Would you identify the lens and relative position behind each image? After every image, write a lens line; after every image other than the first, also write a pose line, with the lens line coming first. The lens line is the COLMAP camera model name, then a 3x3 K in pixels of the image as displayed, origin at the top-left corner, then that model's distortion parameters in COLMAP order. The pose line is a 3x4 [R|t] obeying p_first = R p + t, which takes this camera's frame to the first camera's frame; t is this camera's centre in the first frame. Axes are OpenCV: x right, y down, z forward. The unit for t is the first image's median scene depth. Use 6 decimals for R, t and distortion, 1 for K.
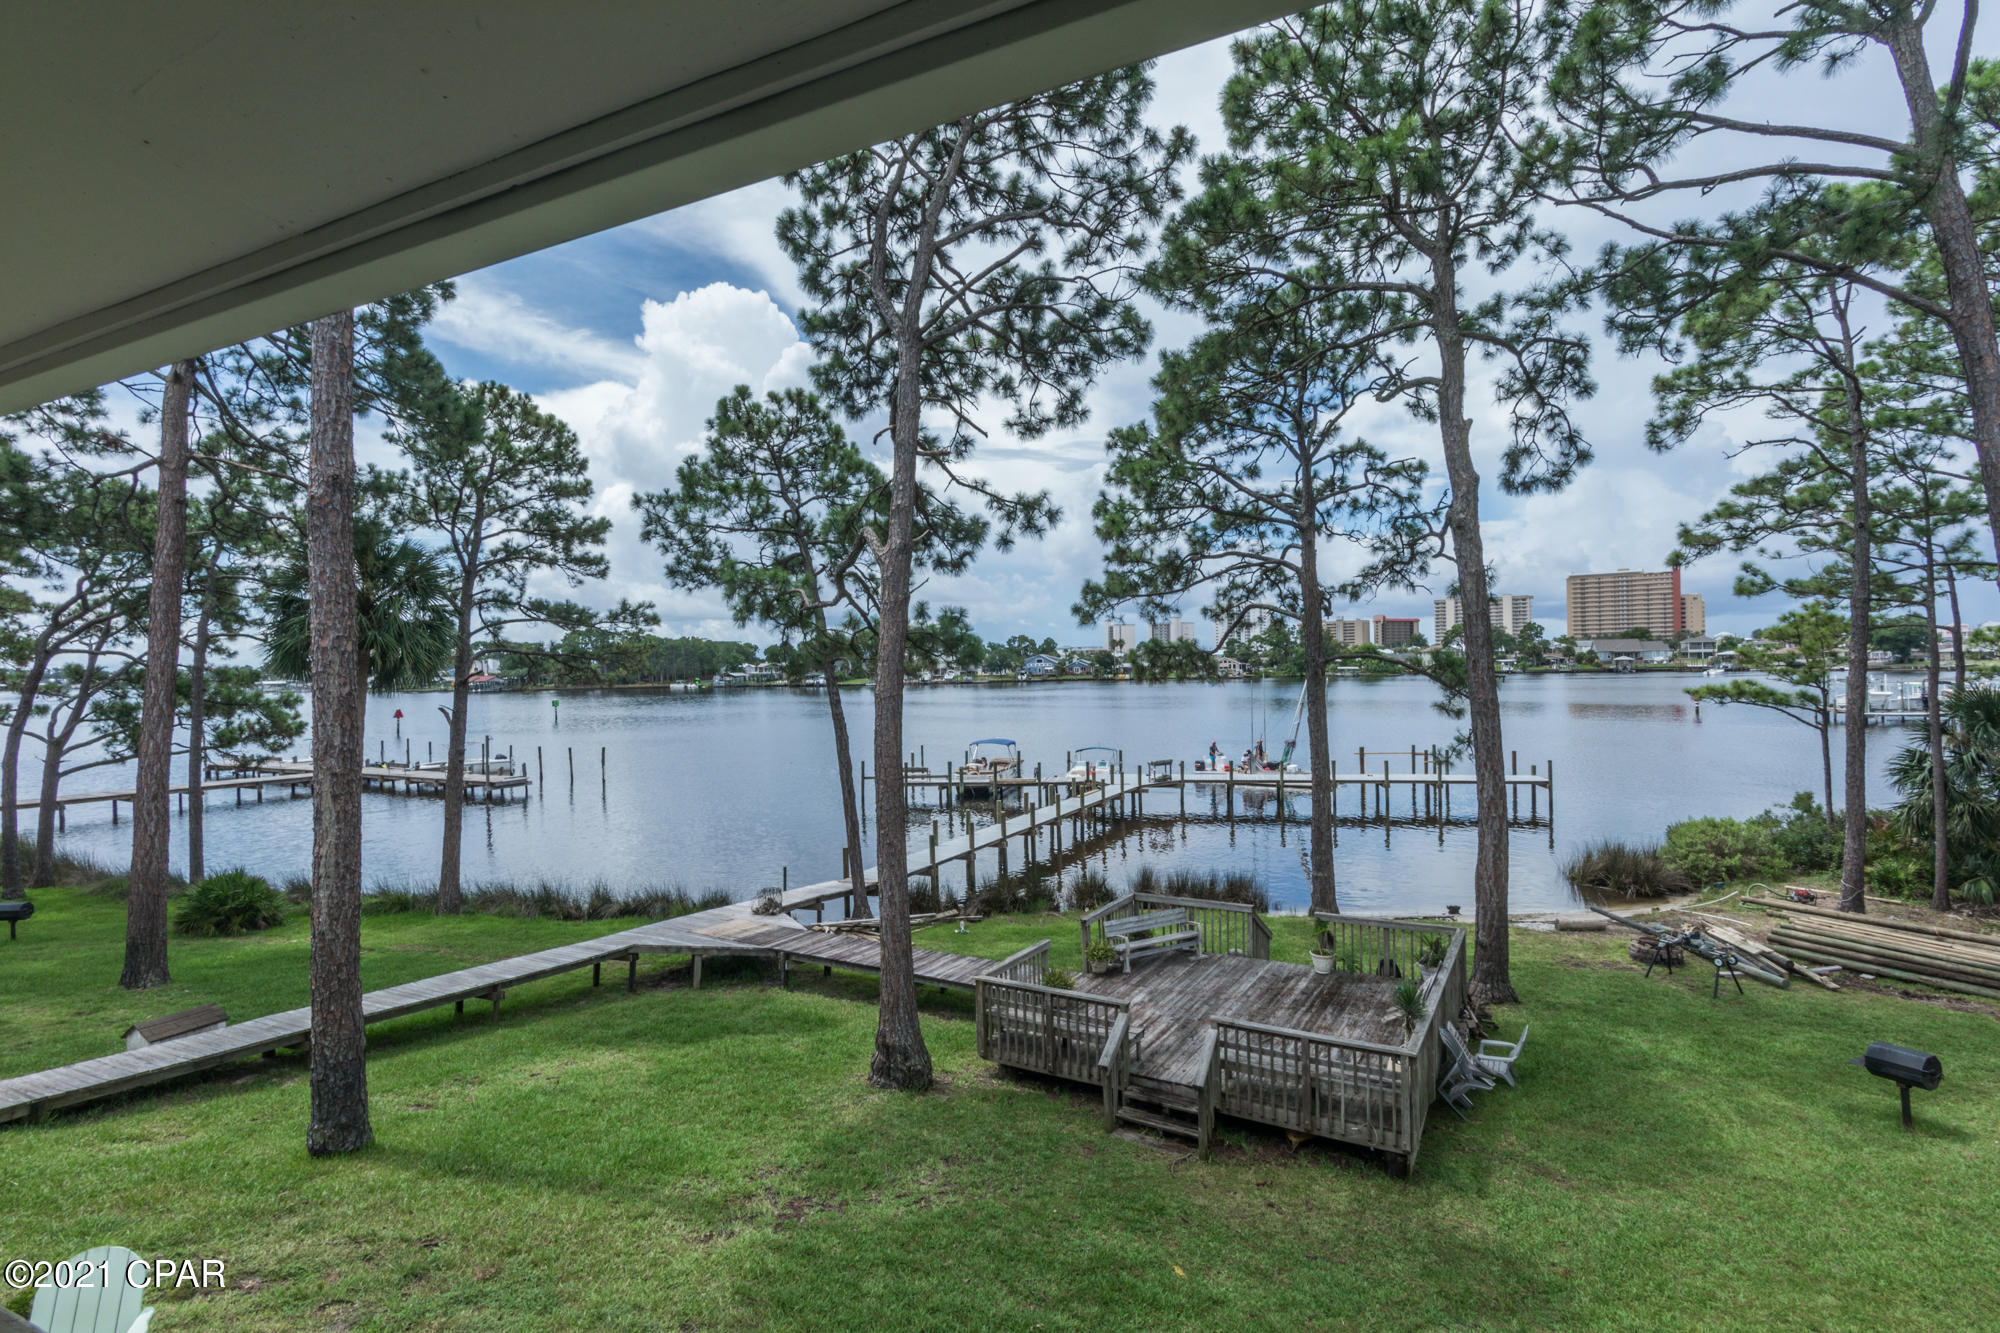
lens RADIAL K [[961.1, 0, 995.7], [0, 961.1, 668.5], [0, 0, 1]] dist [0.003871, -0.000892]
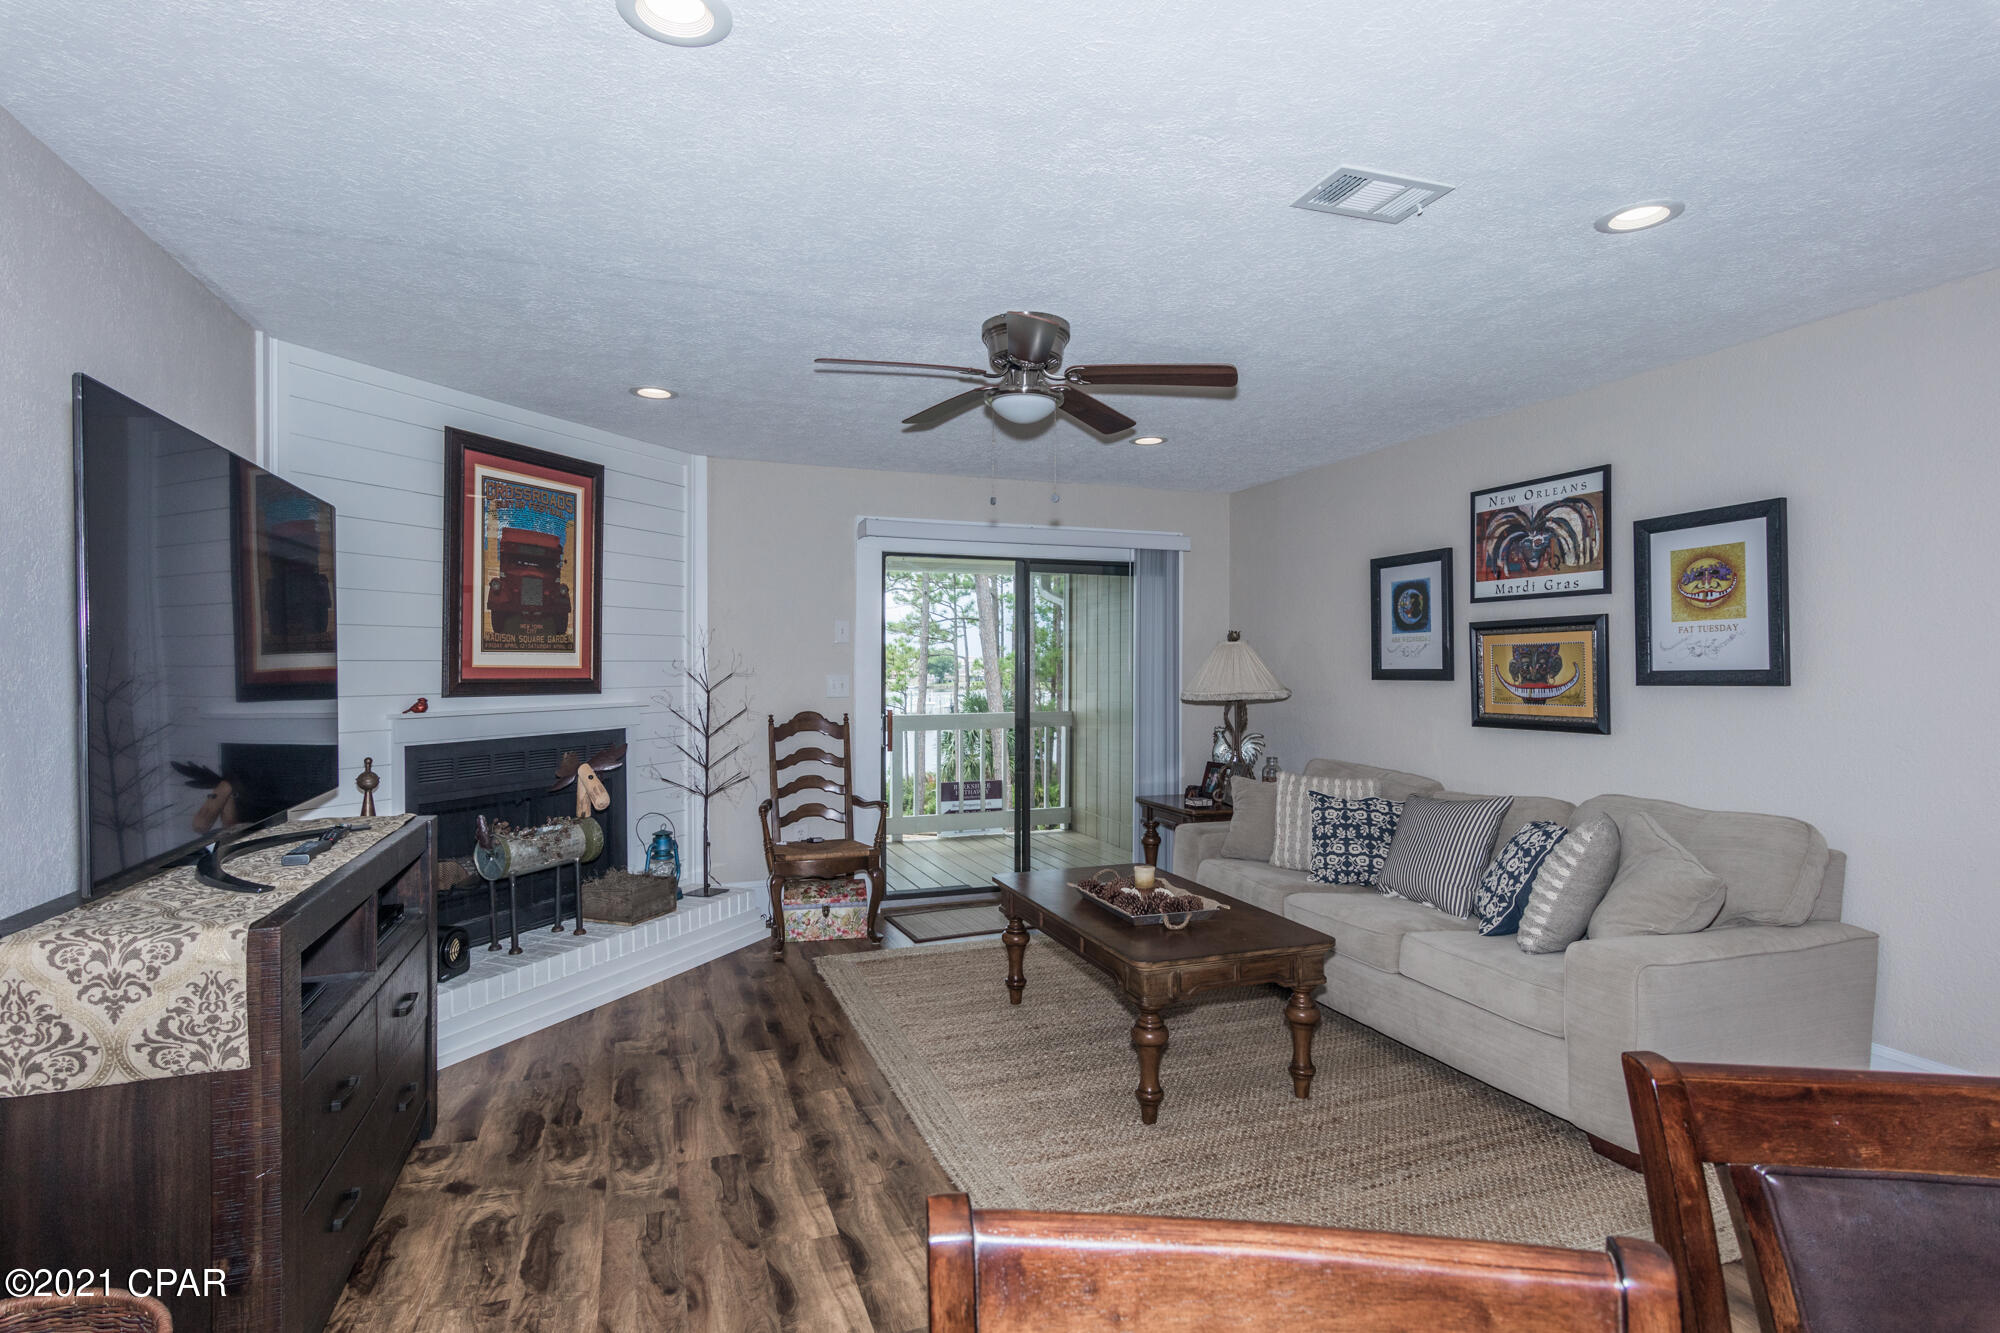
lens RADIAL K [[985.8, 0, 996.5], [0, 985.8, 668.8], [0, 0, 1]] dist [0.001705, -0.000926]
pose [[0.687270, 0.021354, 0.726088, -0.194612], [-0.009885, 0.999750, -0.020045, 0.011056], [-0.726335, 0.006599, 0.687309, -0.198609]]
